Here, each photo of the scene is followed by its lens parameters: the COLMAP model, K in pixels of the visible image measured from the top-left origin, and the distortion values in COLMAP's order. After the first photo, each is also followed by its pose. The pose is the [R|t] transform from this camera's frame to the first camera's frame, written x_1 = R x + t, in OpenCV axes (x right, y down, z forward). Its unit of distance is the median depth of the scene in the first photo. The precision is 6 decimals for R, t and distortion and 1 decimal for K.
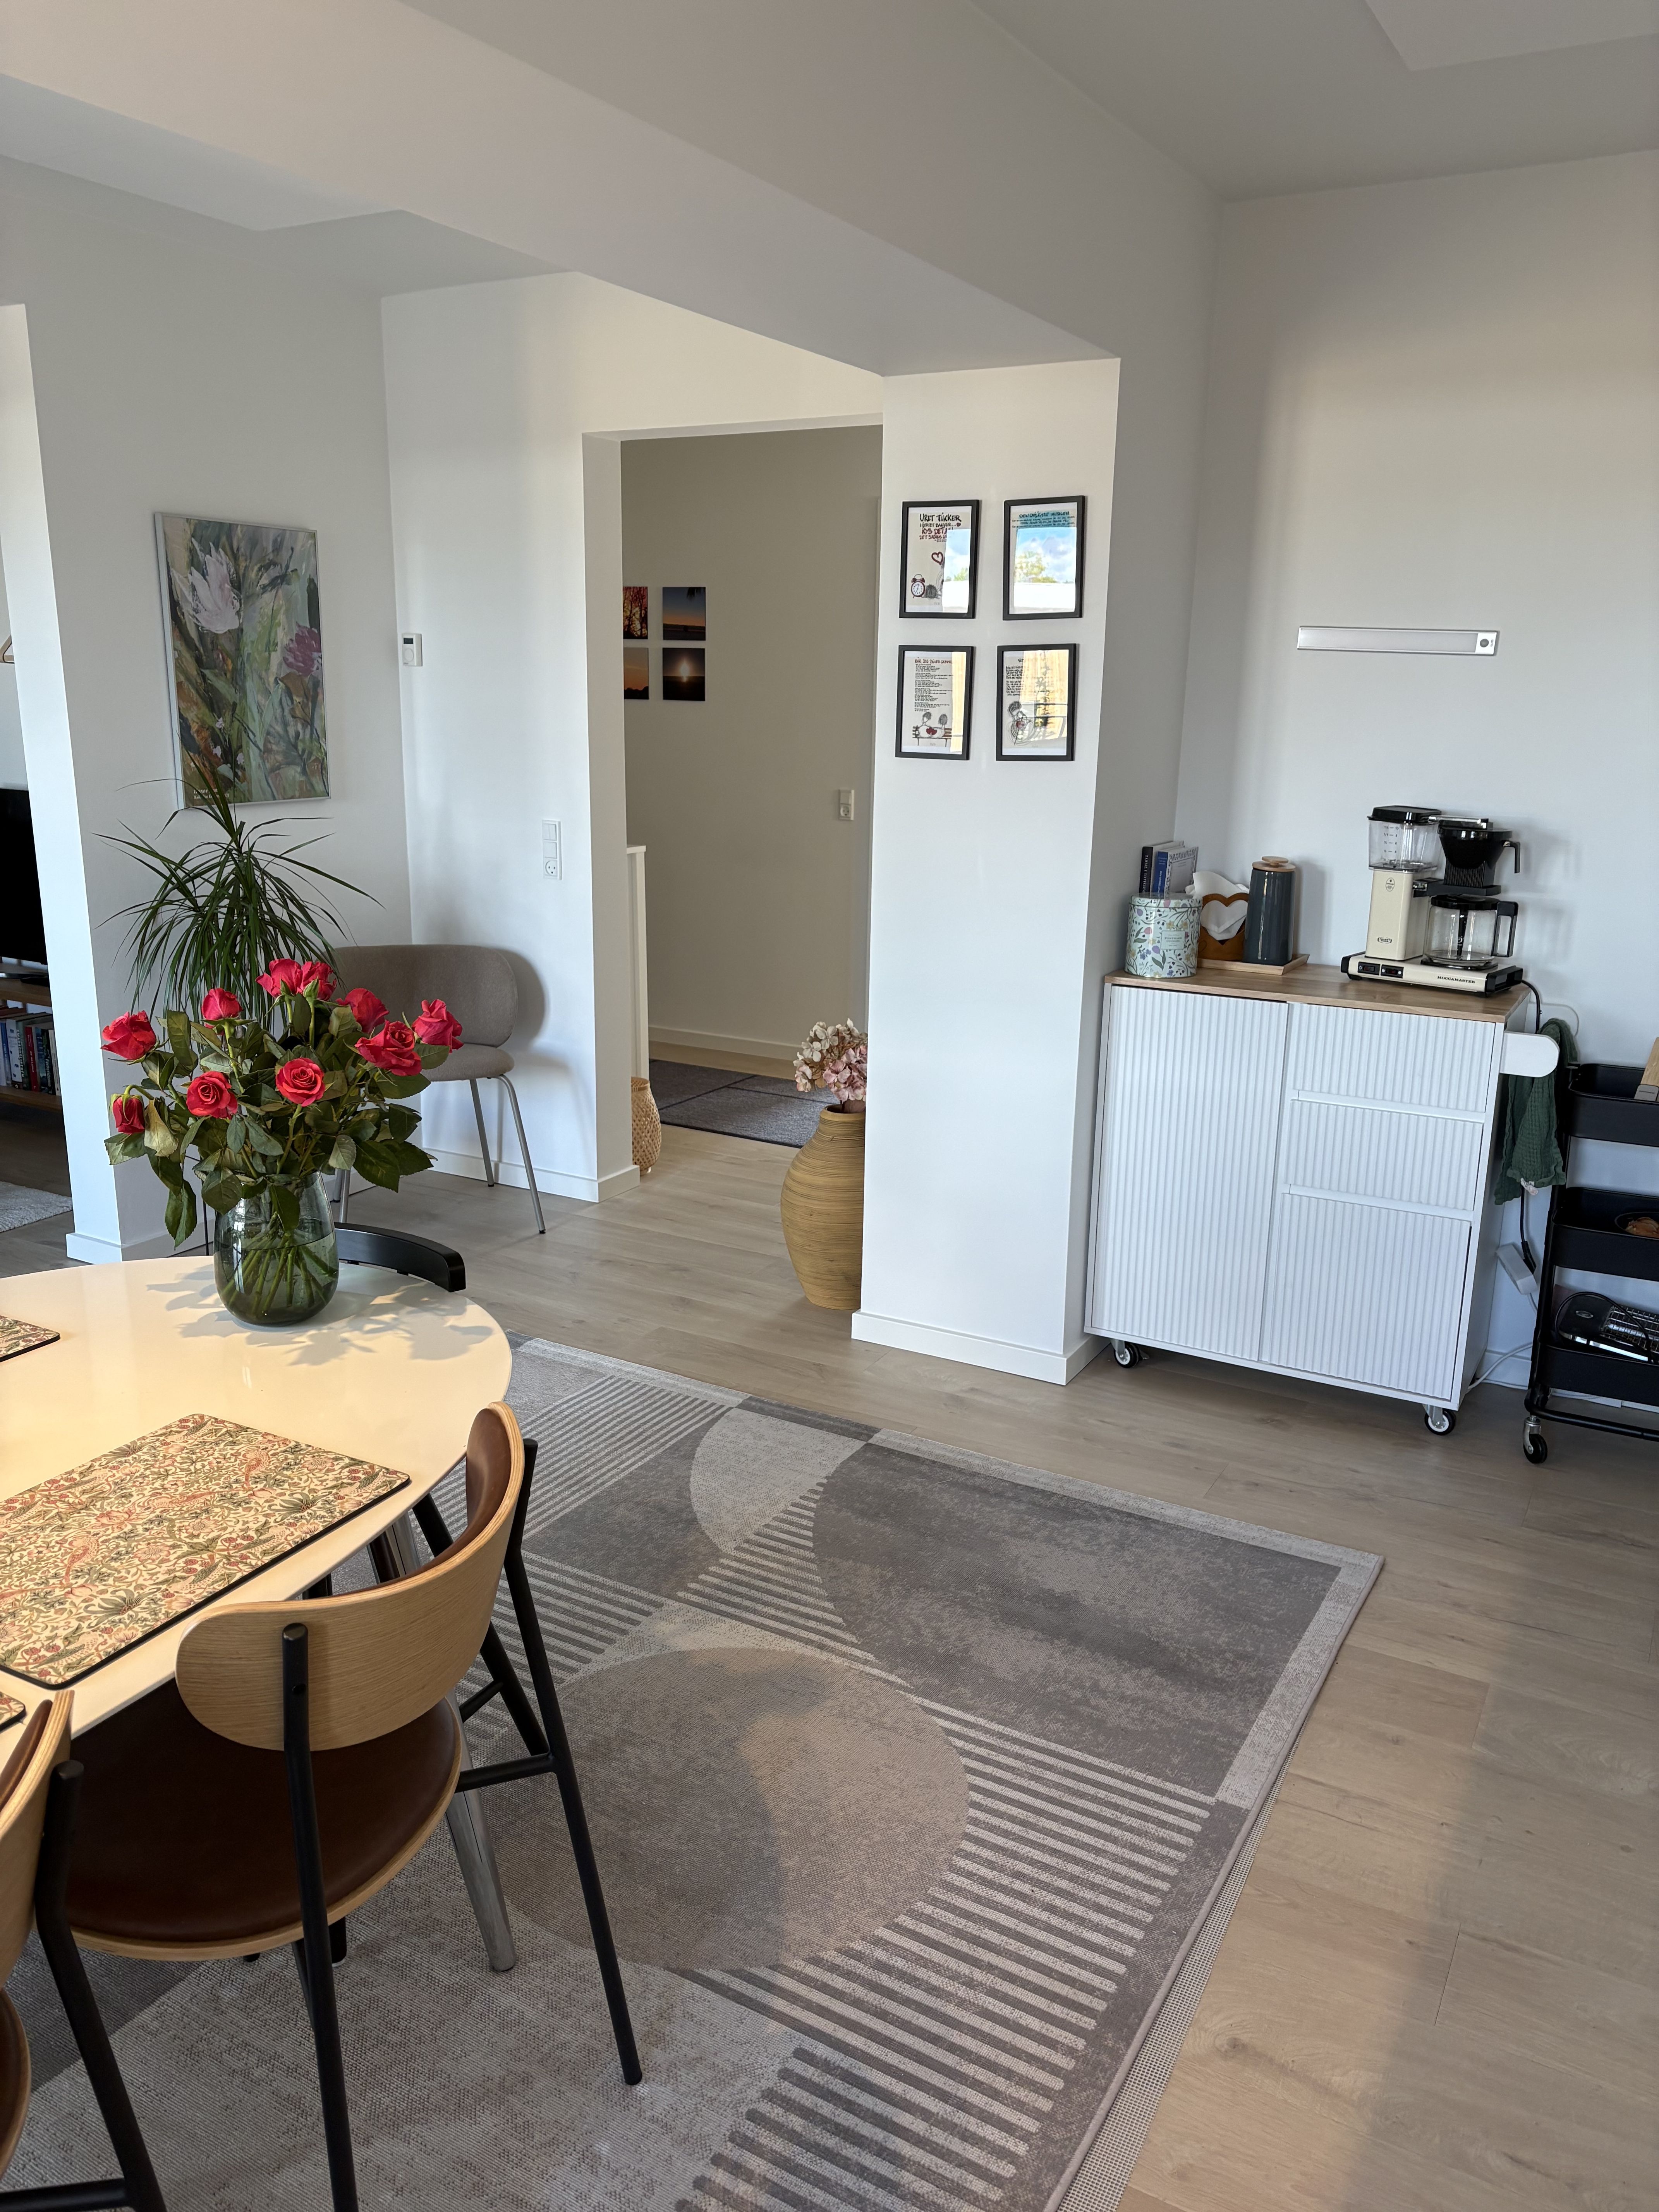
lens RADIAL K [[1668.5, 0, 823.6], [0, 1668.5, 1108.0], [0, 0, 1]] dist [0.035332, -0.012157]
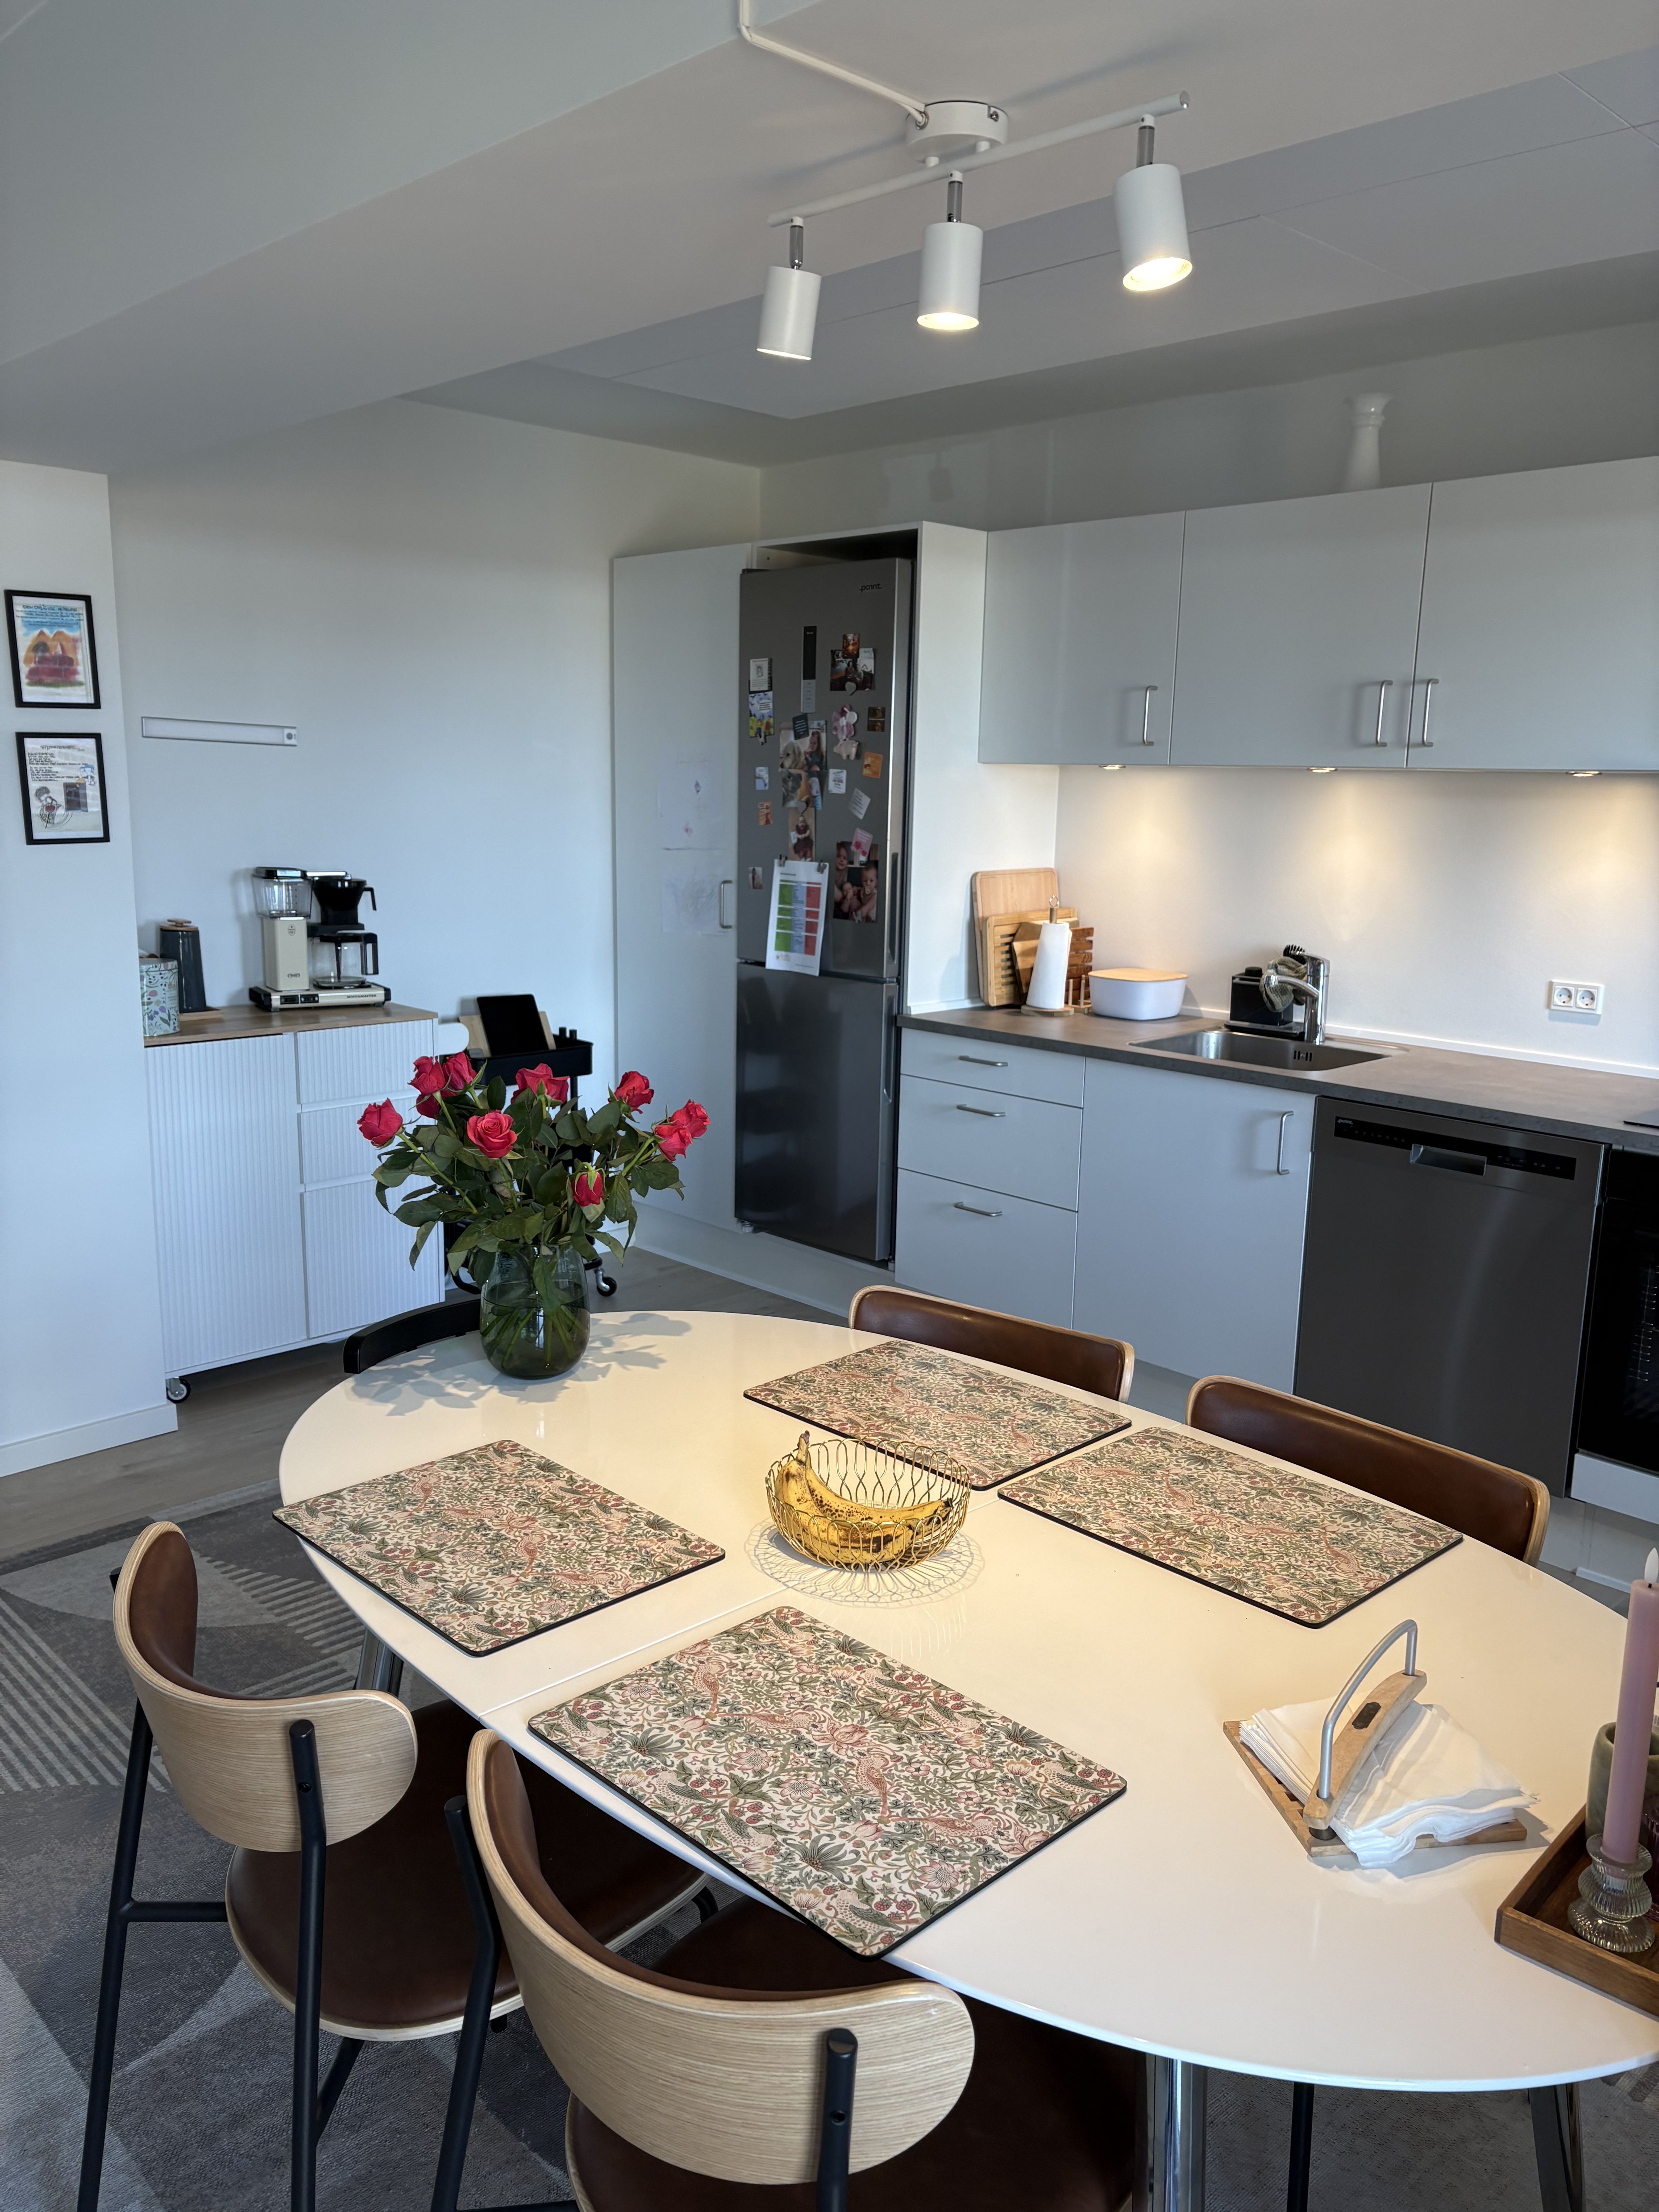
lens RADIAL K [[1668.5, 0, 826.9], [0, 1668.5, 1106.5], [0, 0, 1]] dist [0.035332, -0.012157]
pose [[0.285047, -0.196809, 0.938091, -0.766101], [0.224259, 0.965223, 0.134359, -0.088800], [-0.931910, 0.172077, 0.319270, 0.272250]]
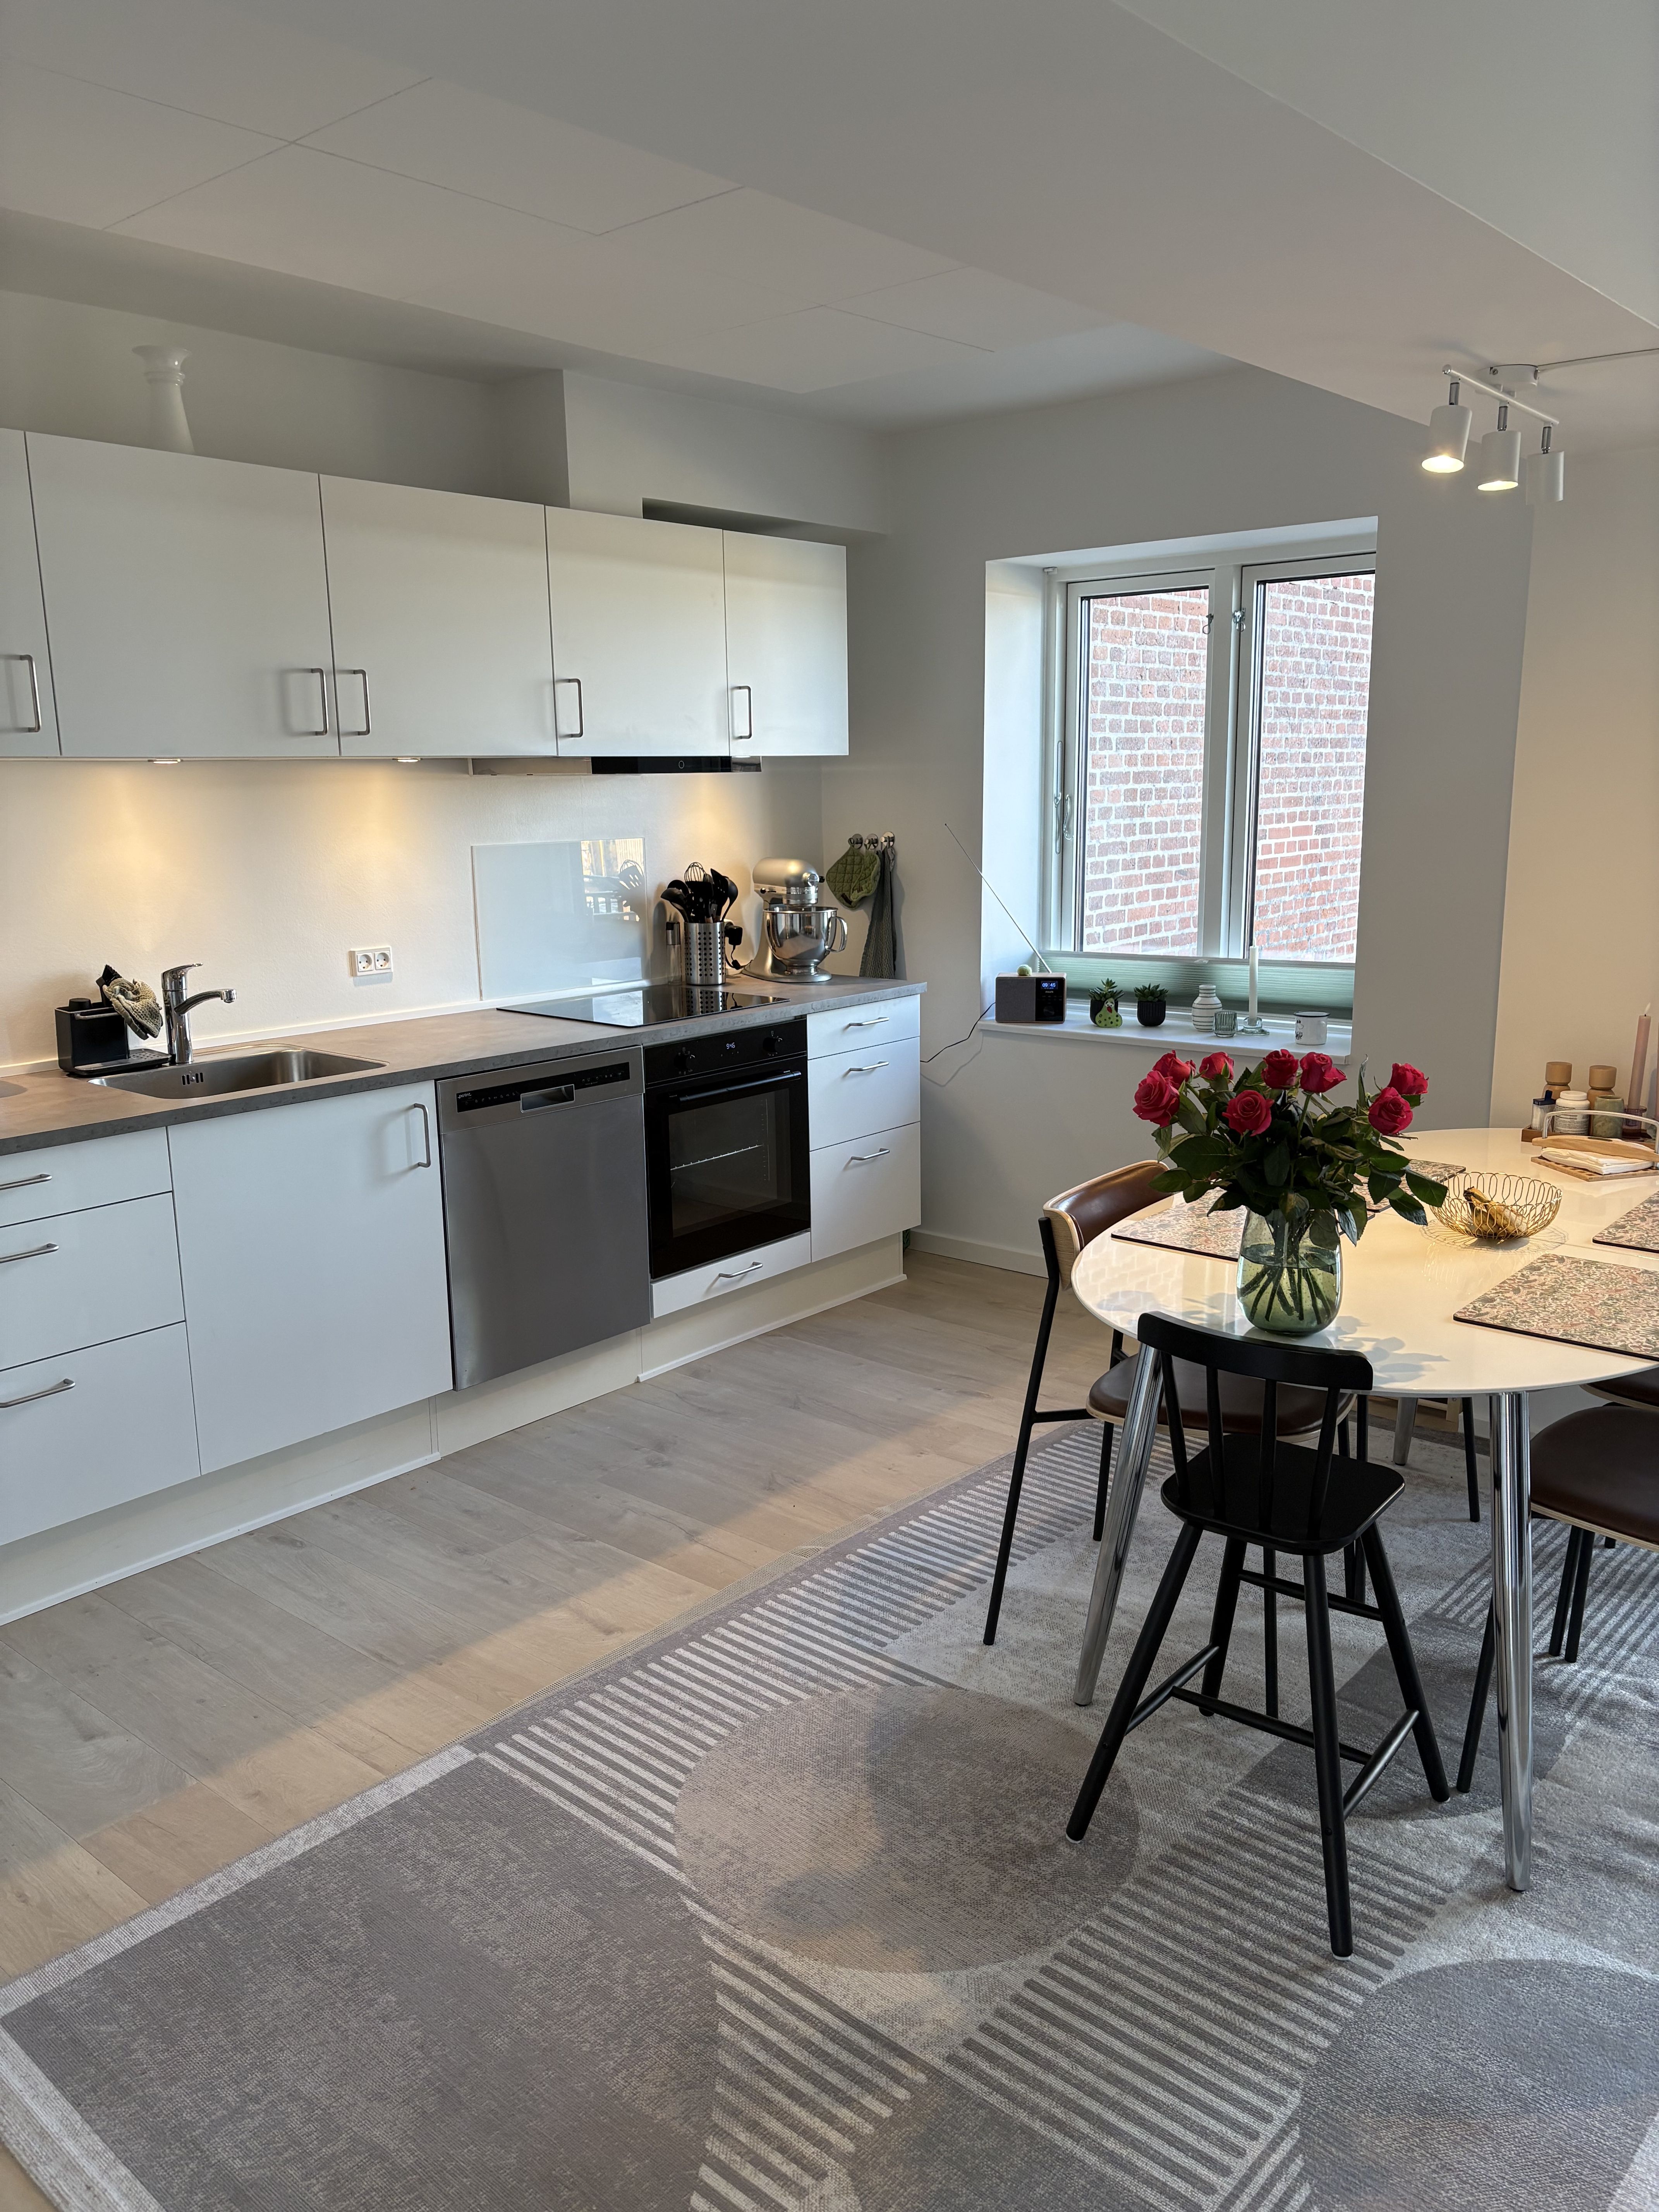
lens RADIAL K [[1668.5, 0, 828.9], [0, 1668.5, 1122.1], [0, 0, 1]] dist [0.035332, -0.012157]
pose [[-0.979236, -0.041007, 0.198532, -0.144952], [0.052724, 0.894112, 0.444730, -0.324657], [-0.195747, 0.445963, -0.873384, 1.223442]]
